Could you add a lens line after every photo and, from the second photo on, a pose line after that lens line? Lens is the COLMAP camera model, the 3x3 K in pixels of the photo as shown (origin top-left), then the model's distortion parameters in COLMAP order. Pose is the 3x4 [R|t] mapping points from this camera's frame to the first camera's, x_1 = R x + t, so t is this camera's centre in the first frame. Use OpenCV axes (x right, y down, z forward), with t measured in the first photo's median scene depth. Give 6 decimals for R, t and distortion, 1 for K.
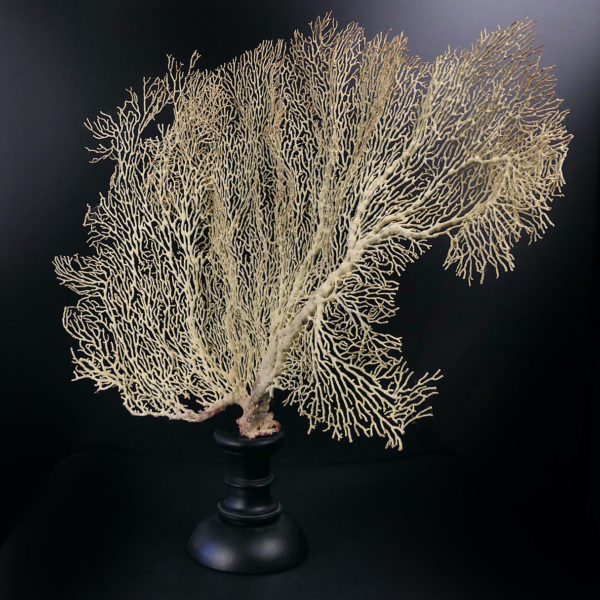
lens RADIAL K [[820.9, 0, 298.6], [0, 820.9, 300.1], [0, 0, 1]] dist [-0.064788, 0.000000]
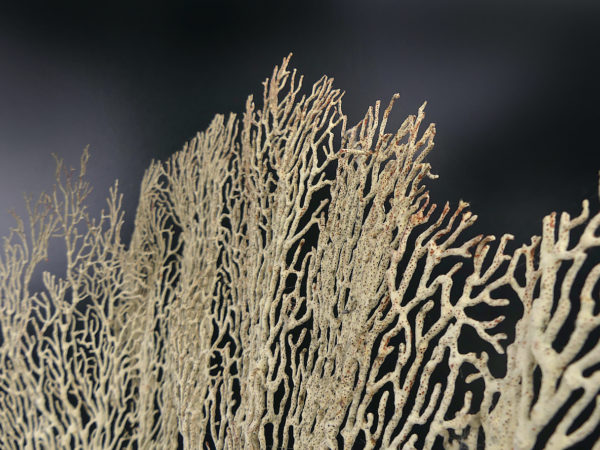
lens RADIAL K [[558.3, 0, 328.8], [0, 558.3, 230.5], [0, 0, 1]] dist [-0.023482, 0.000000]
pose [[0.979707, -0.032278, -0.197818, 0.119308], [0.026576, 0.999153, -0.031412, -0.247794], [0.198664, 0.025517, 0.979735, 0.706848]]
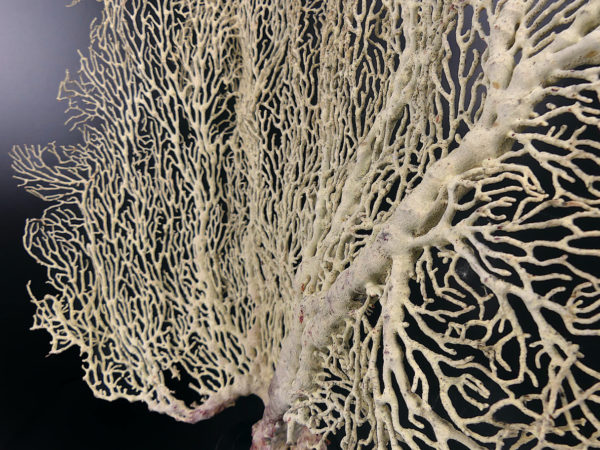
lens RADIAL K [[558.3, 0, 284.1], [0, 558.3, 233.0], [0, 0, 1]] dist [-0.023482, 0.000000]
pose [[0.980669, 0.010489, -0.195394, 0.019361], [0.006248, 0.996375, 0.084844, -0.019695], [0.195575, -0.084424, 0.977048, 0.628912]]
